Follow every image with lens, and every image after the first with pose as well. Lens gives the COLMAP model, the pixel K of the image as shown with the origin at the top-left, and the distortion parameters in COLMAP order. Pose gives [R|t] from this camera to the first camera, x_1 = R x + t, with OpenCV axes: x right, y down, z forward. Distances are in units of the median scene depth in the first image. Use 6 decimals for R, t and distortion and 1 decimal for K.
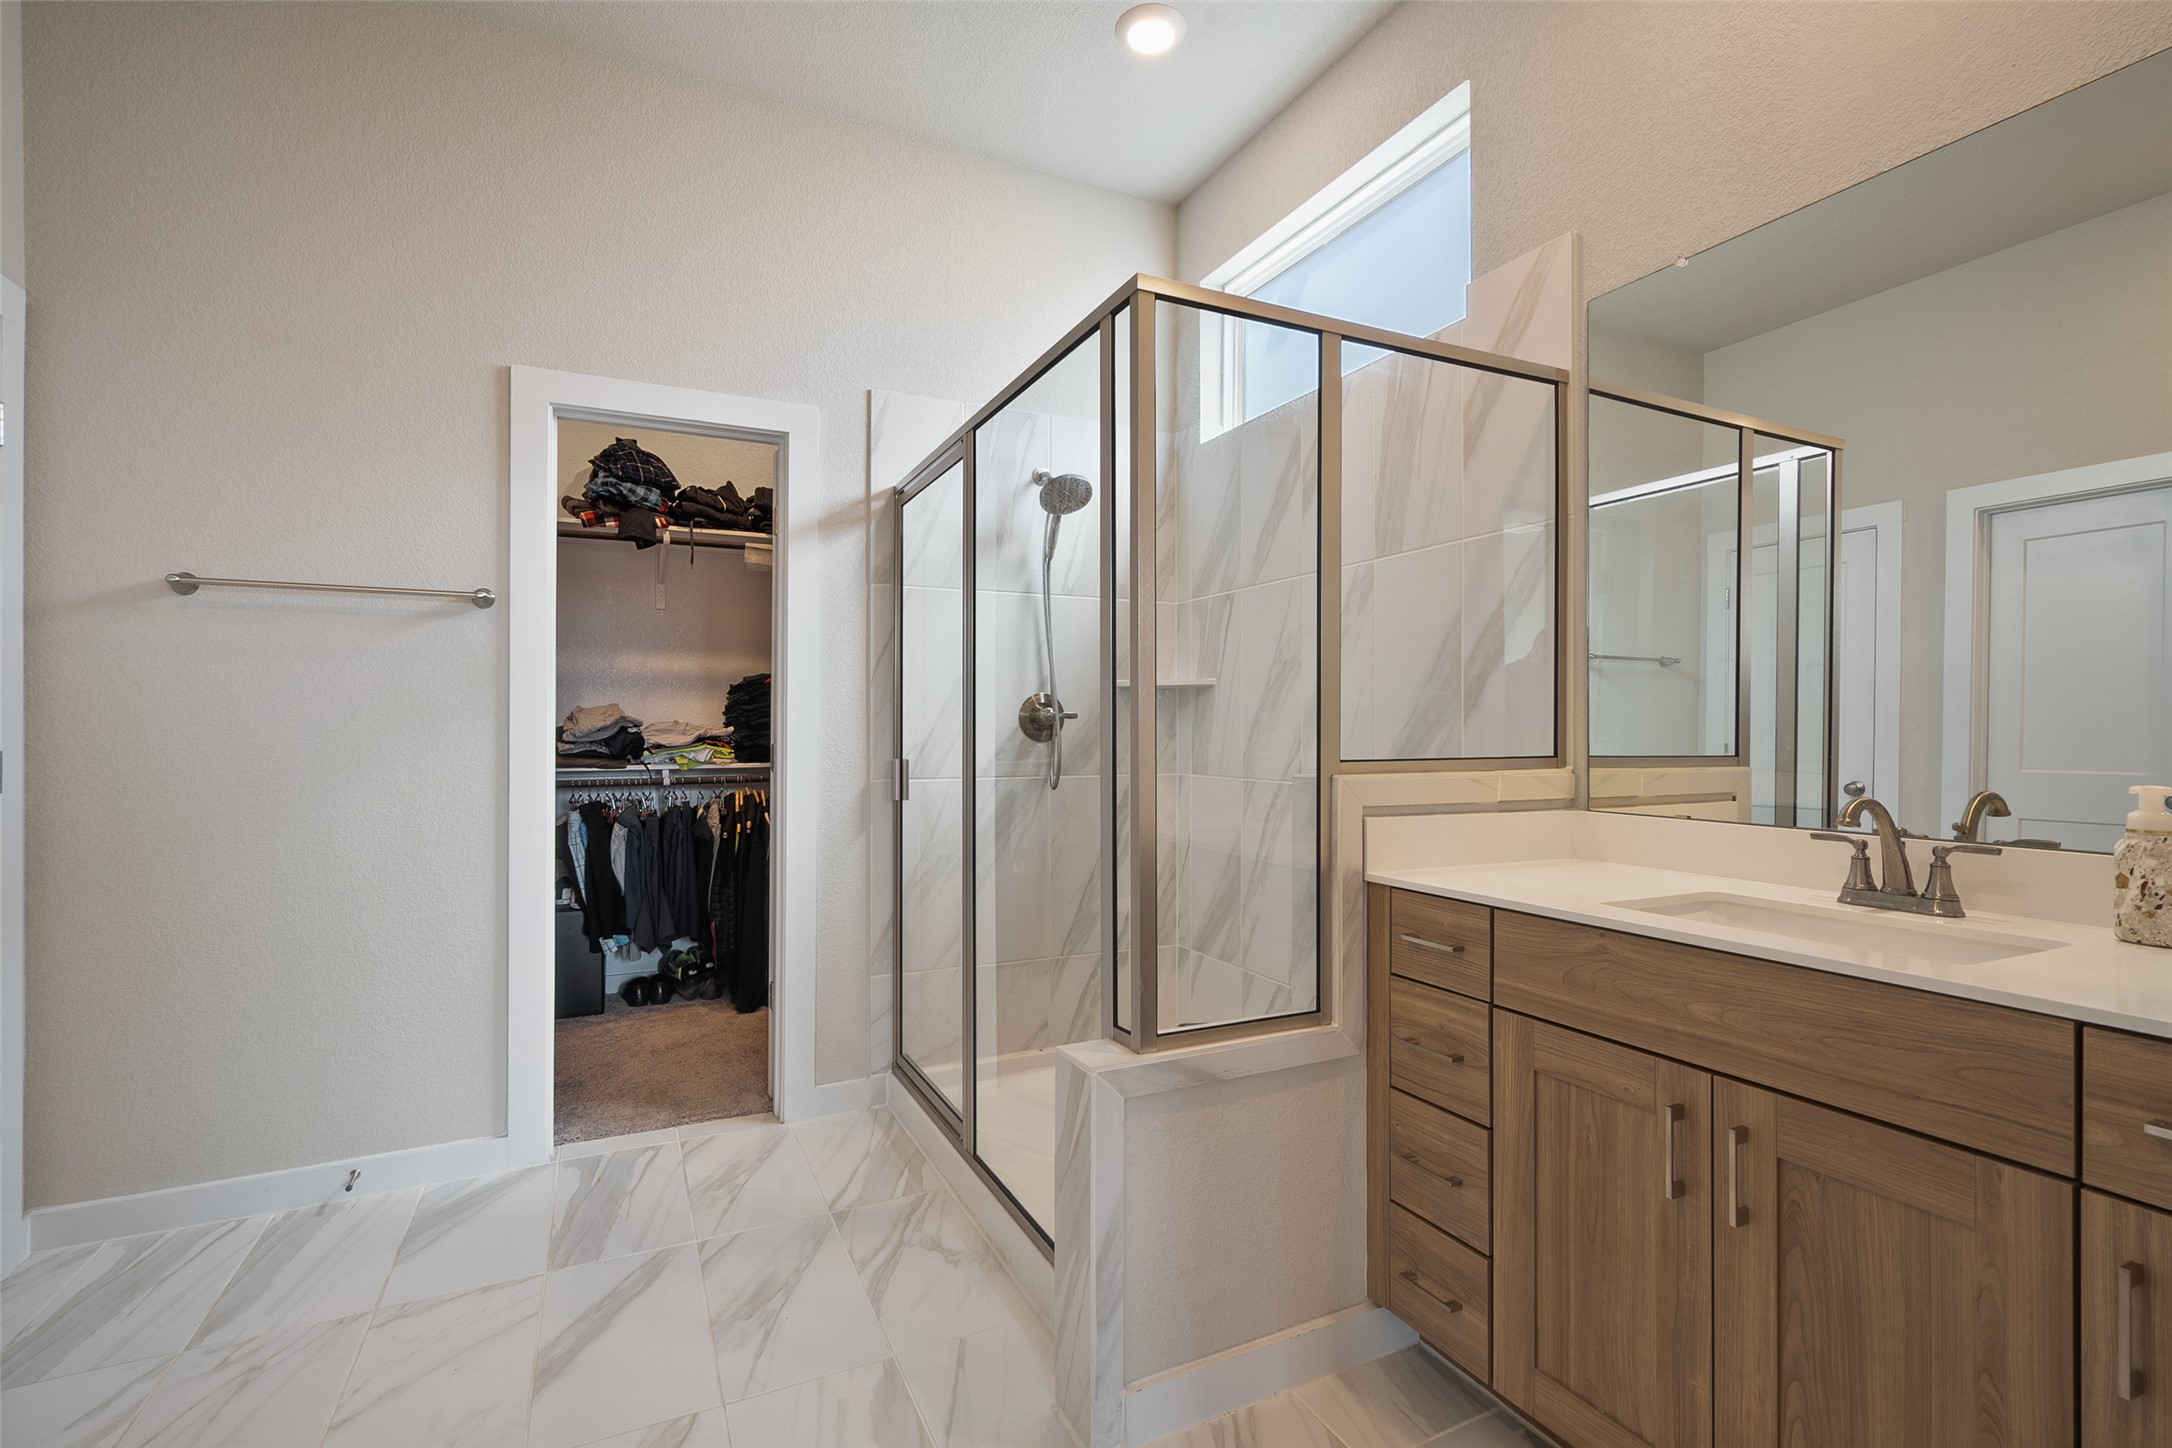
lens RADIAL K [[991.9, 0, 1085.9], [0, 991.9, 722.8], [0, 0, 1]] dist [-0.001119, 0.001453]
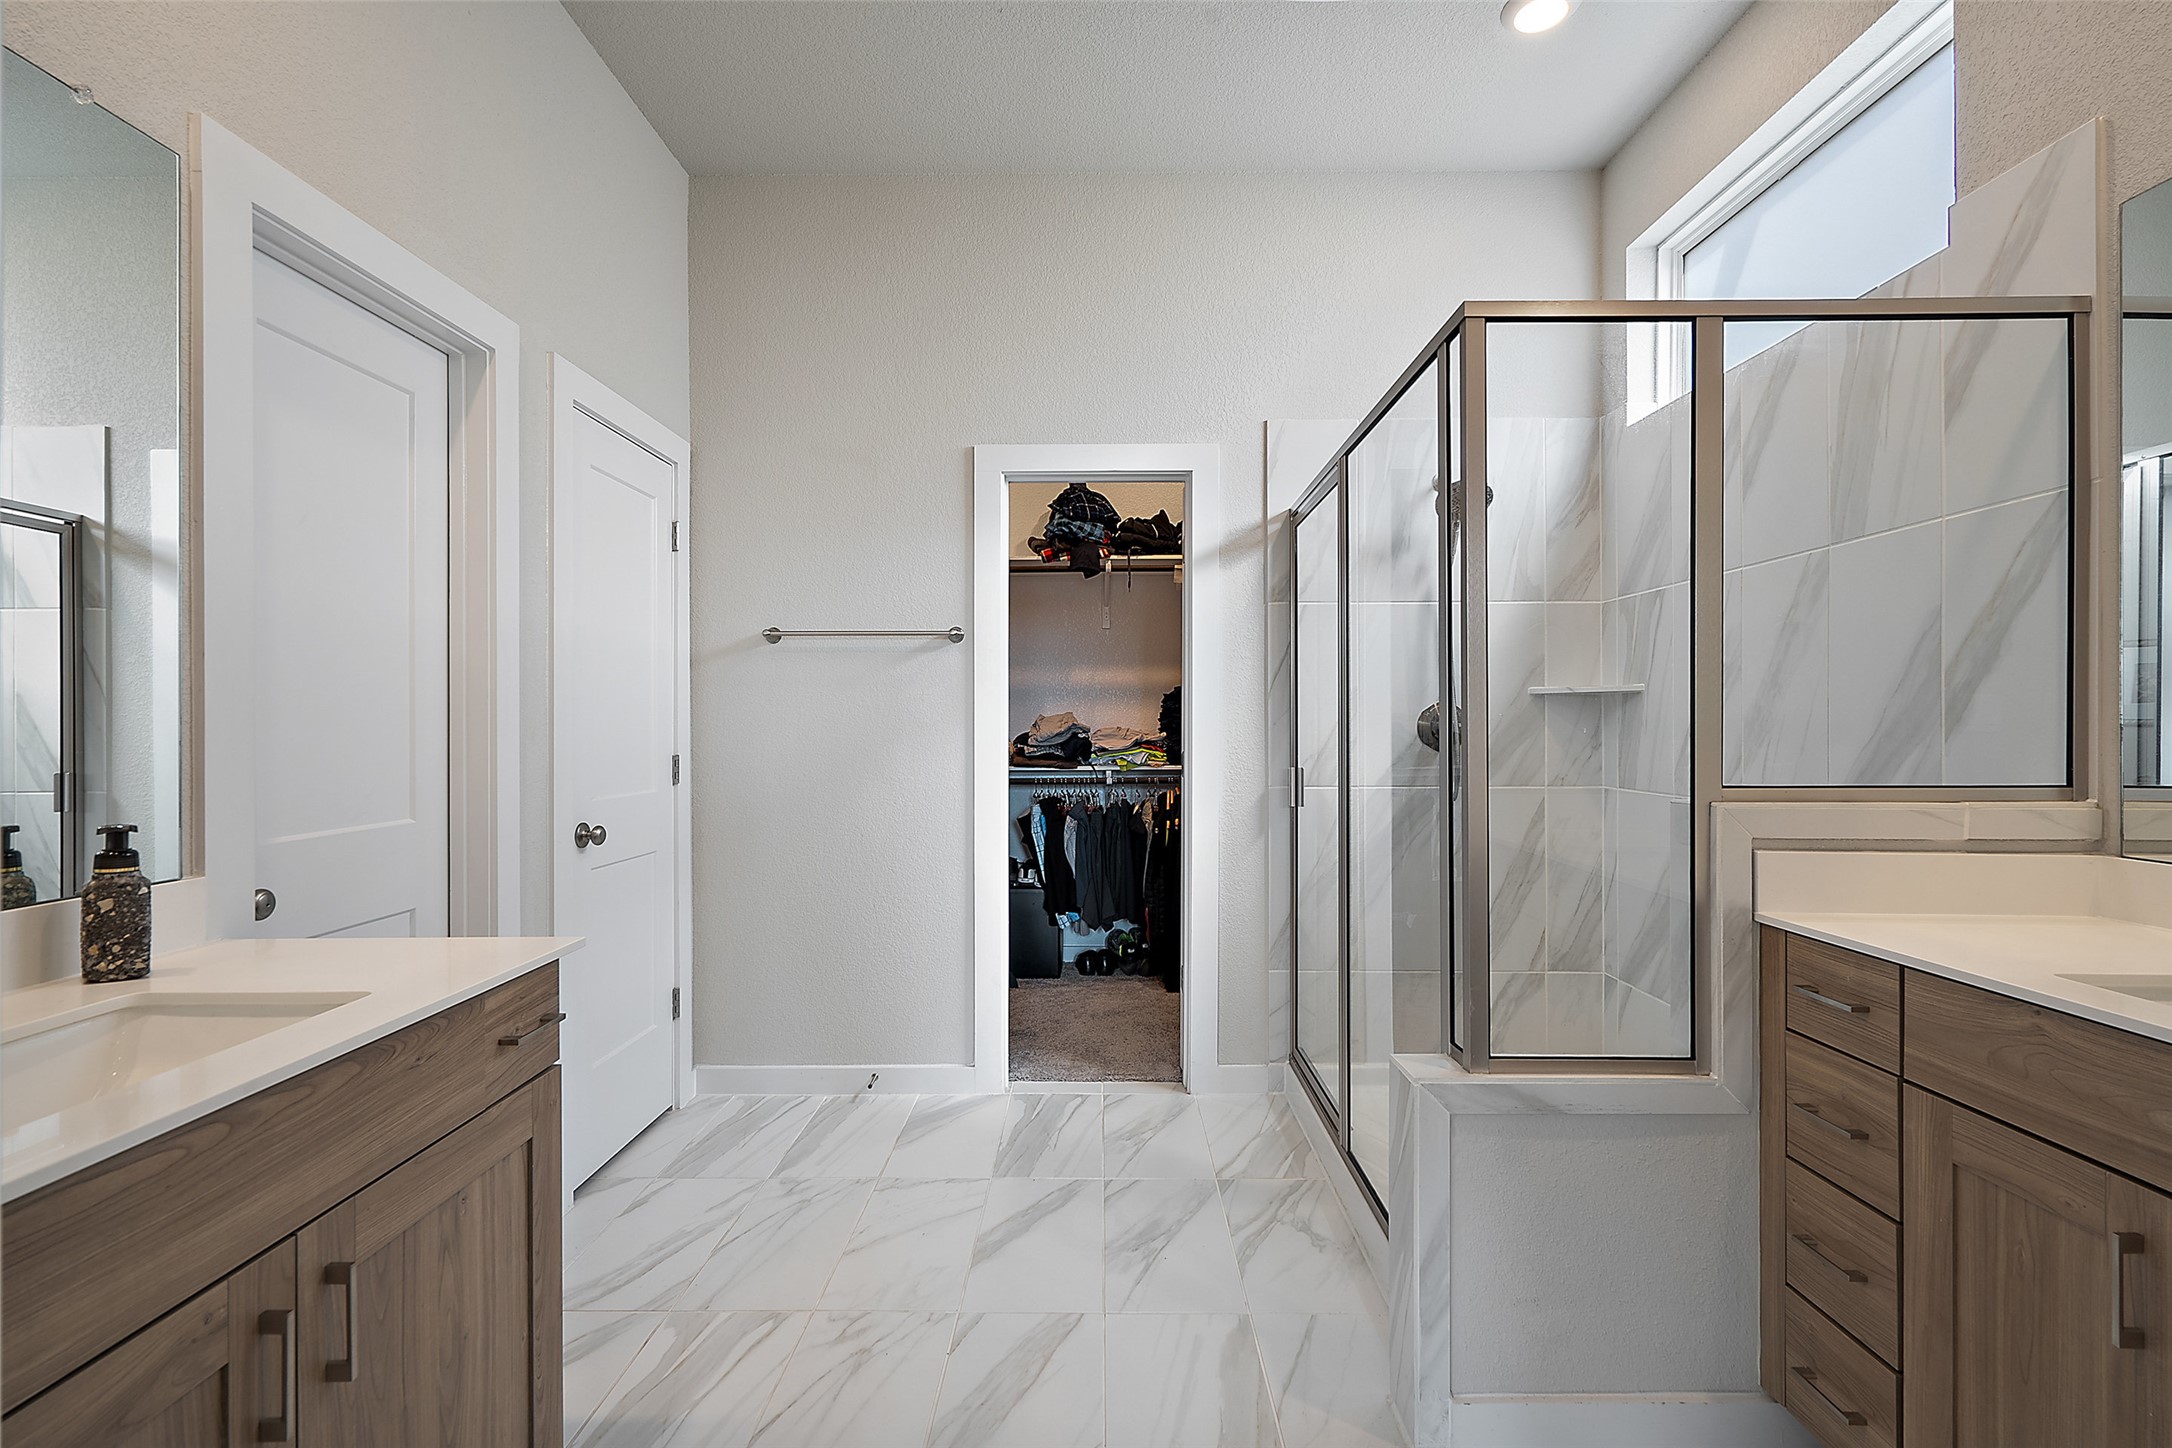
lens RADIAL K [[991.9, 0, 1083.3], [0, 991.9, 721.4], [0, 0, 1]] dist [-0.001119, 0.001453]
pose [[0.894203, -0.002817, -0.447653, 0.110817], [0.004152, 0.999989, 0.002001, -0.020459], [0.447643, -0.003648, 0.894205, -0.057269]]
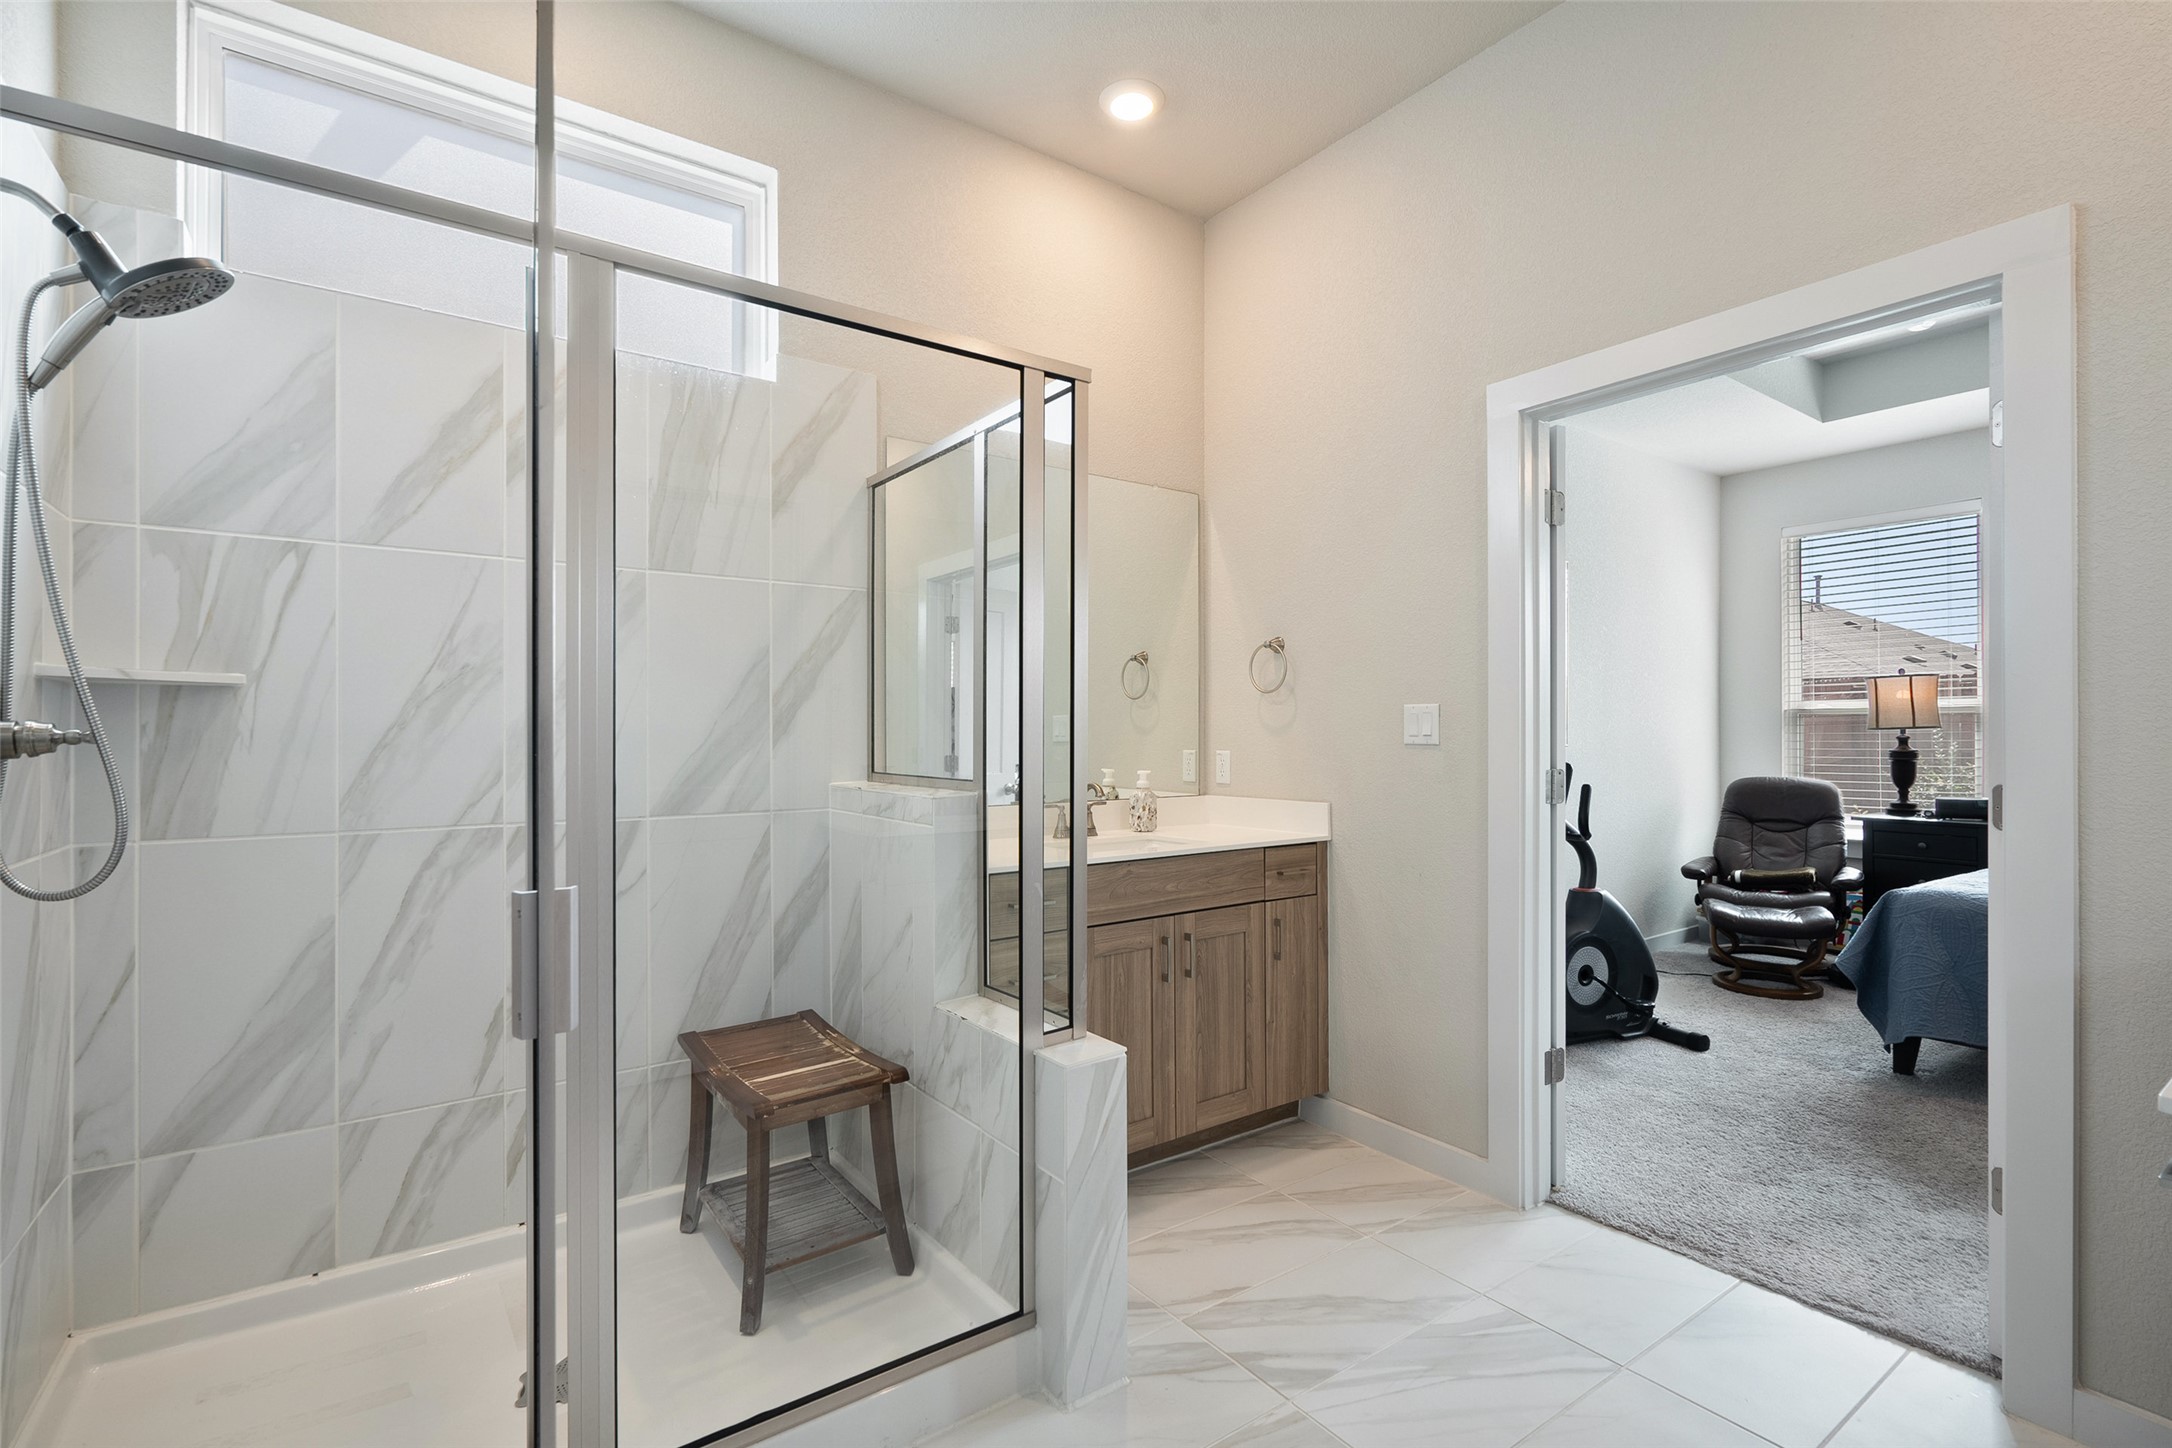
lens RADIAL K [[991.9, 0, 1082.2], [0, 991.9, 732.4], [0, 0, 1]] dist [-0.001119, 0.001453]
pose [[-0.162900, 0.000711, 0.986642, -0.774646], [-0.004023, 0.999991, -0.001385, -0.015865], [-0.986634, -0.004195, -0.162895, 0.846862]]
